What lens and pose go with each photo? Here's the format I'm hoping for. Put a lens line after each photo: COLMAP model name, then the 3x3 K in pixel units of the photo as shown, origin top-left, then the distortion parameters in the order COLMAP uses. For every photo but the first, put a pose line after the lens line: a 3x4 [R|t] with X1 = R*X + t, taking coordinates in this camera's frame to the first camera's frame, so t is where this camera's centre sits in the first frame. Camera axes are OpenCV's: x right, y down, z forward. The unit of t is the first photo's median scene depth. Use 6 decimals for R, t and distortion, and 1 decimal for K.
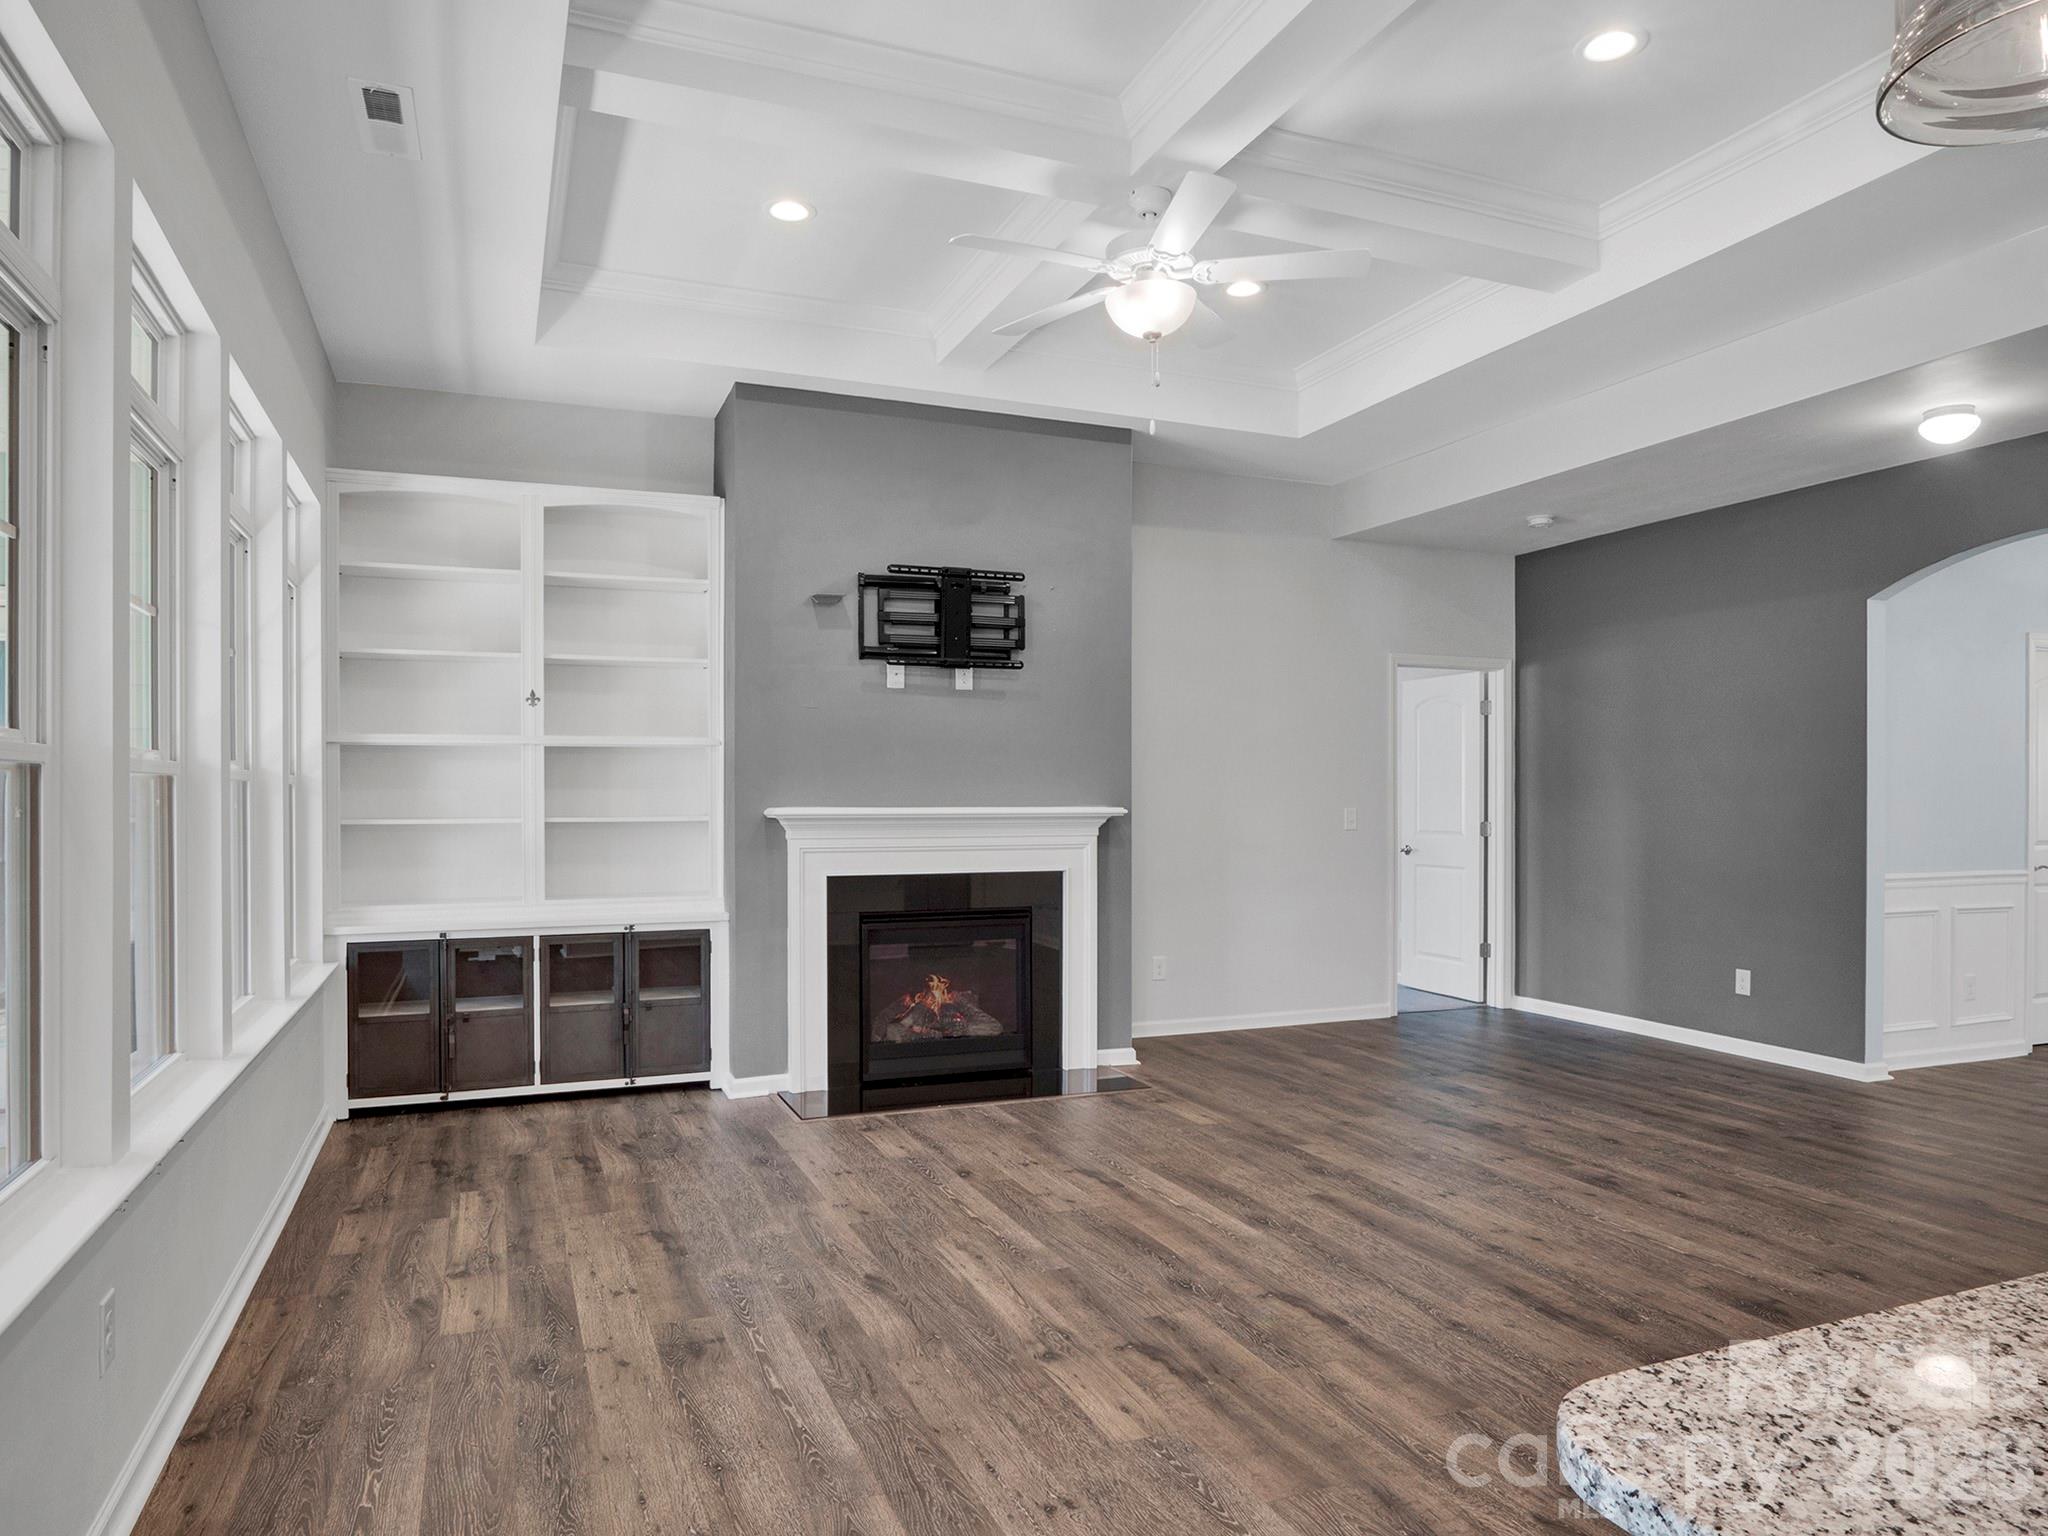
lens RADIAL K [[1296.0, 0, 1008.9], [0, 1296.0, 804.1], [0, 0, 1]] dist [-0.029060, 0.008668]
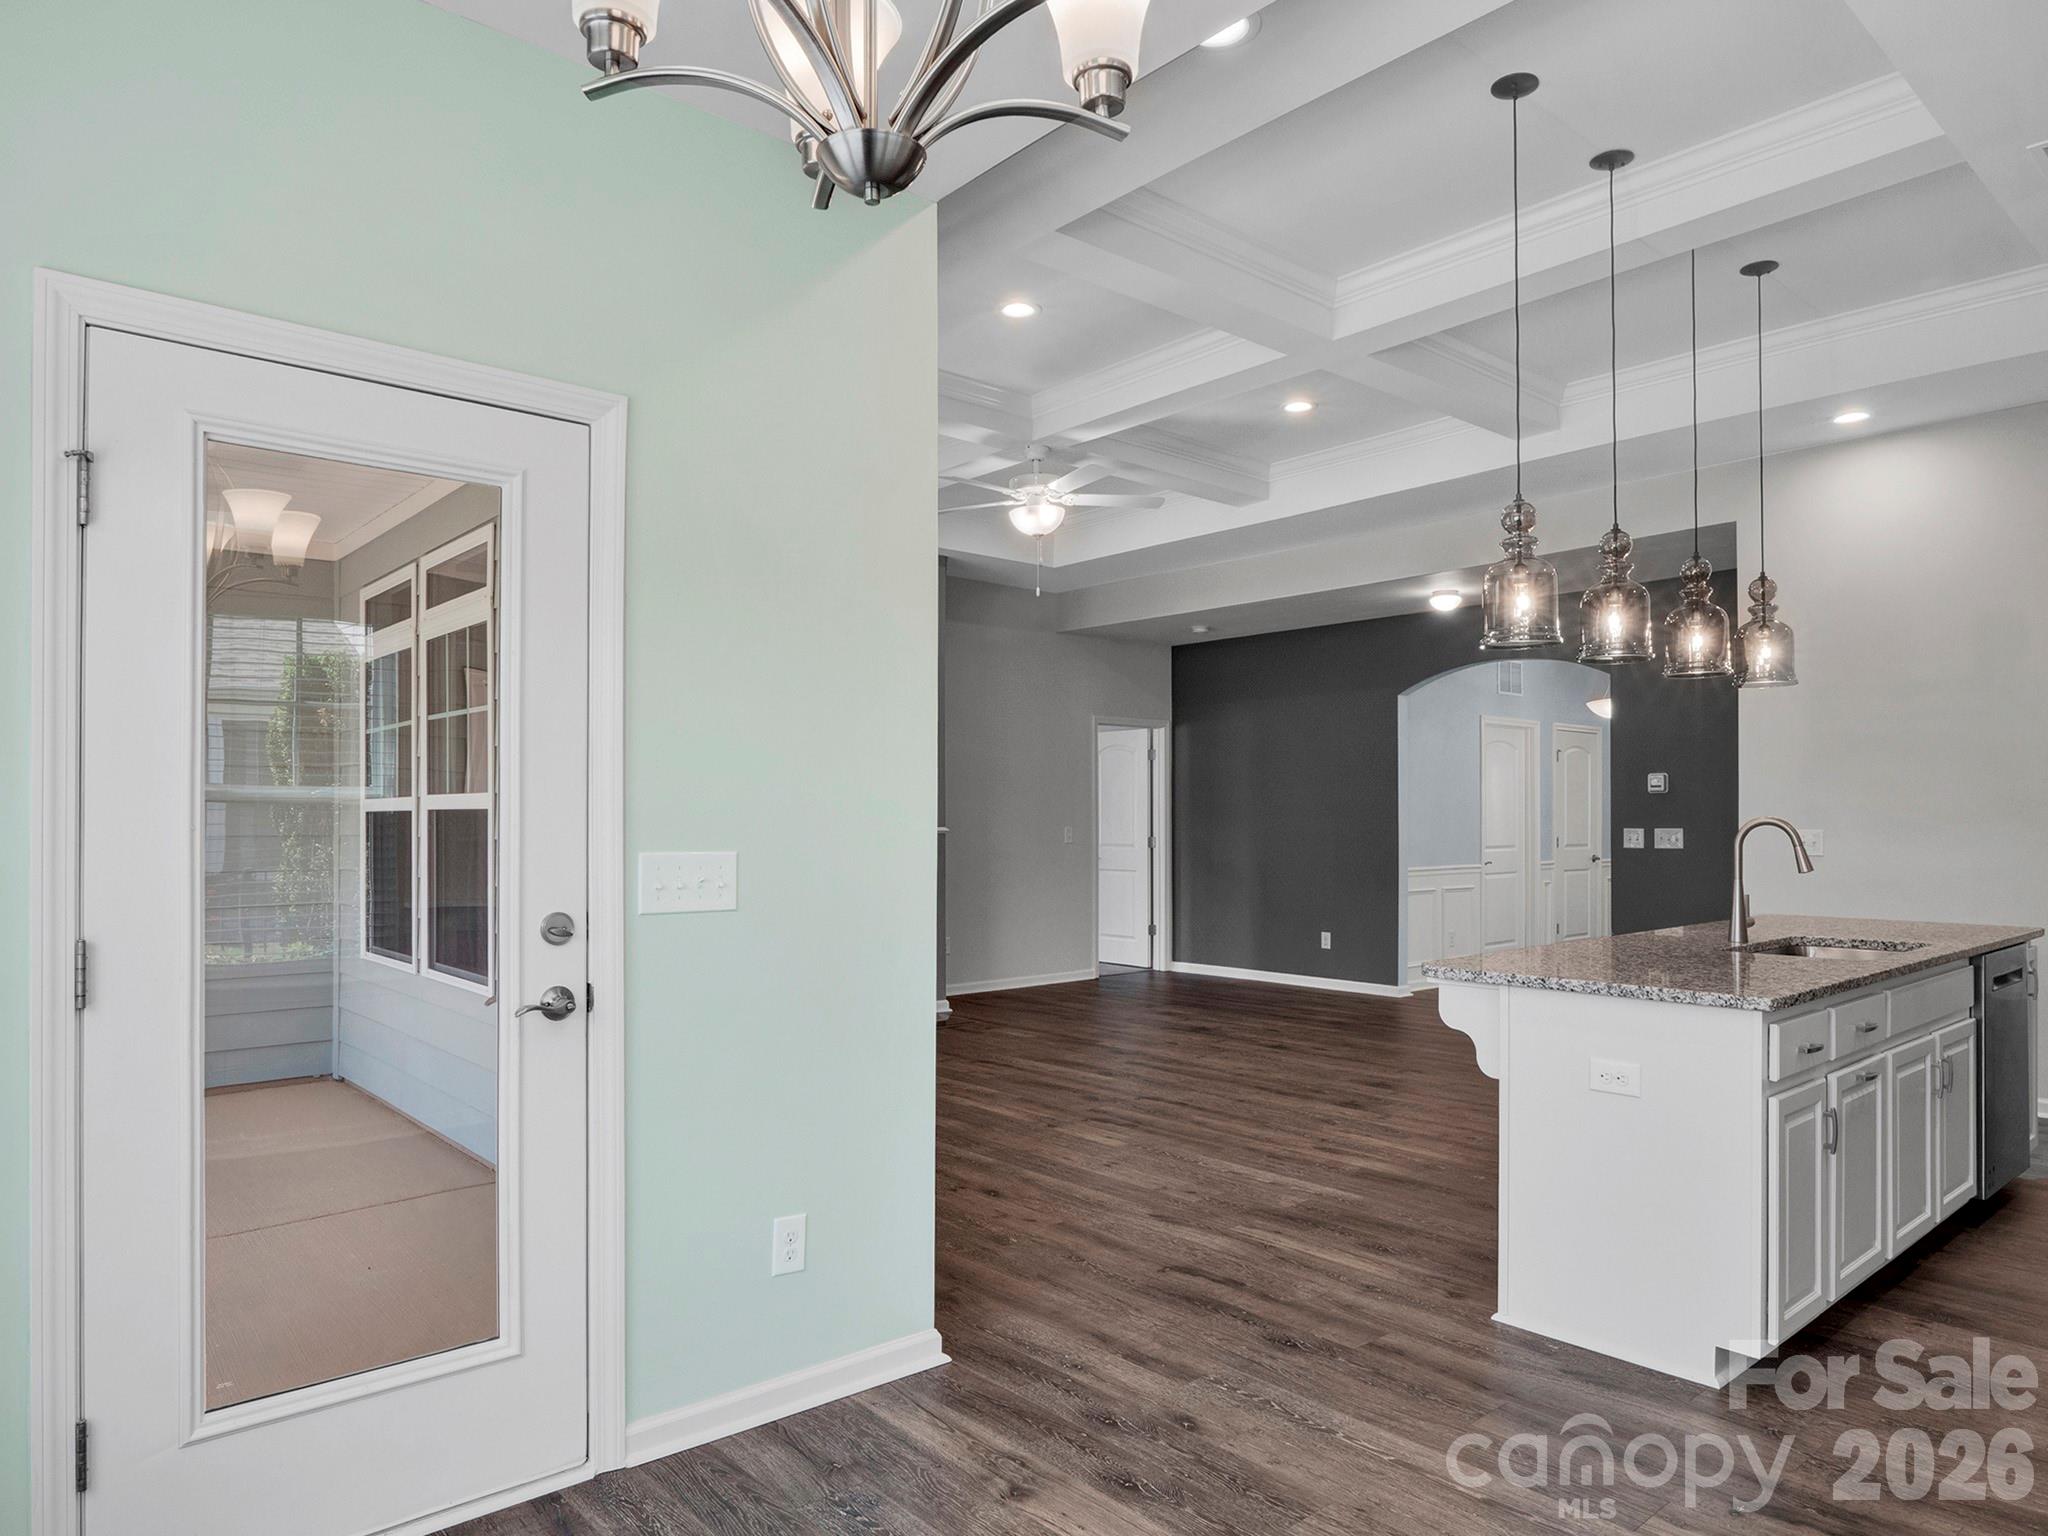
lens RADIAL K [[1296.0, 0, 1016.6], [0, 1296.0, 817.8], [0, 0, 1]] dist [-0.029060, 0.008668]
pose [[0.943029, -0.001403, 0.332707, -0.313848], [0.003724, 0.999973, -0.006338, 0.001380], [-0.332689, 0.007216, 0.943009, -0.359822]]
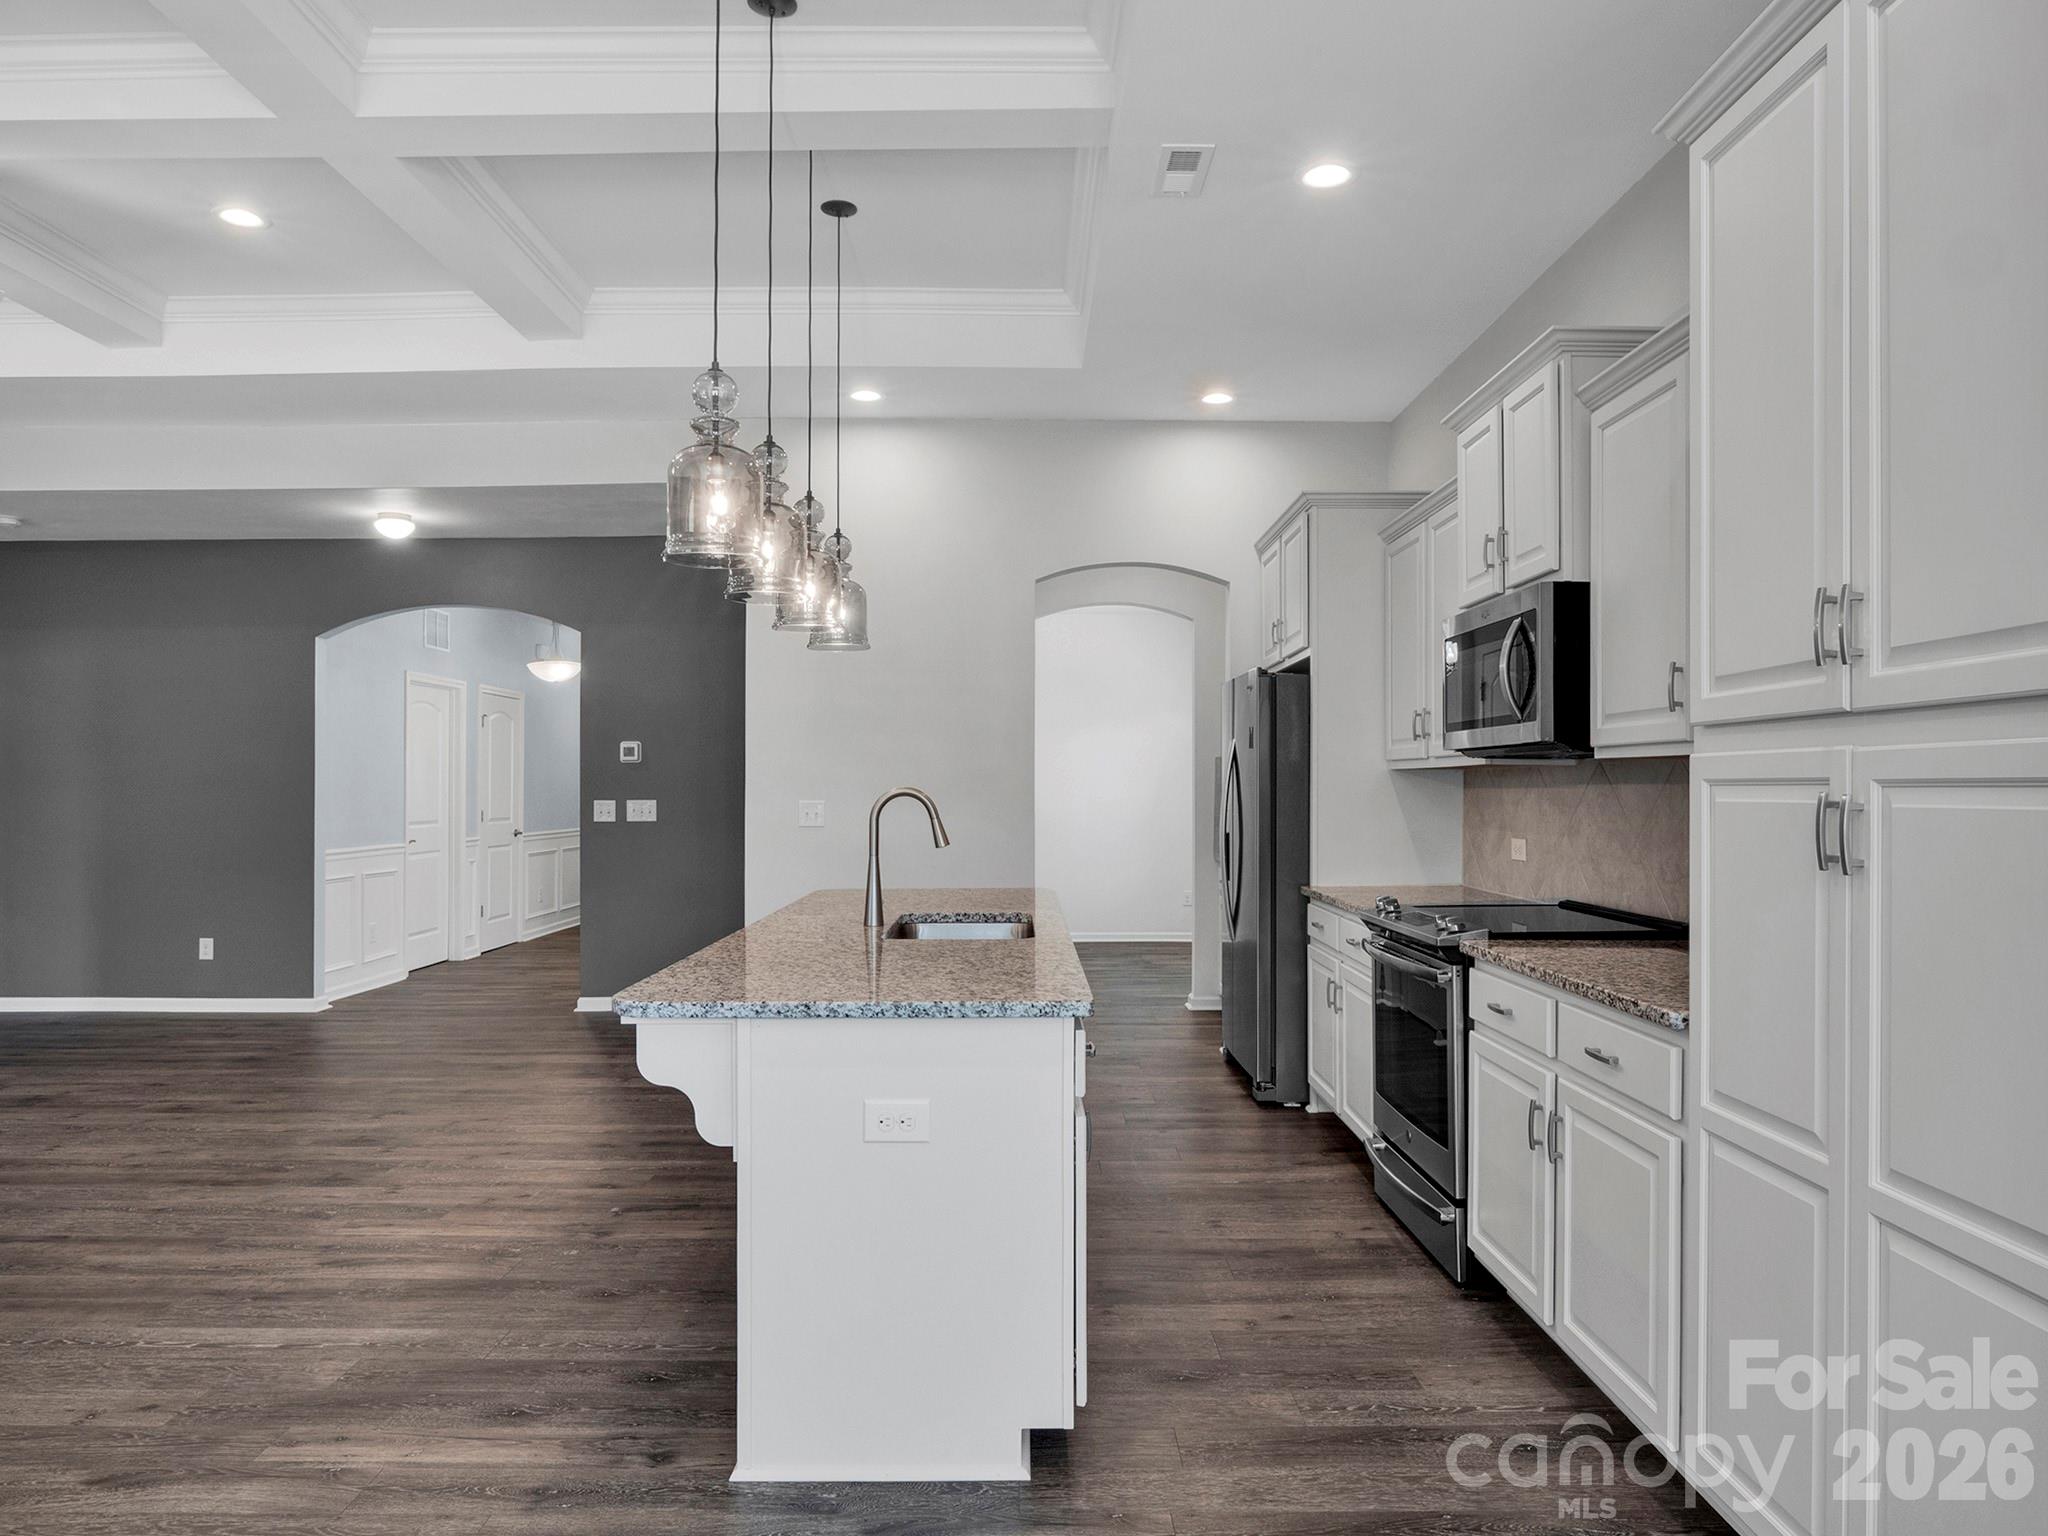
lens RADIAL K [[1296.0, 0, 1038.8], [0, 1296.0, 773.1], [0, 0, 1]] dist [-0.029060, 0.008668]
pose [[0.353263, 0.010054, 0.935470, -0.278521], [0.007620, 0.999878, -0.013624, 0.000403], [-0.935493, 0.011942, 0.353143, -0.134187]]
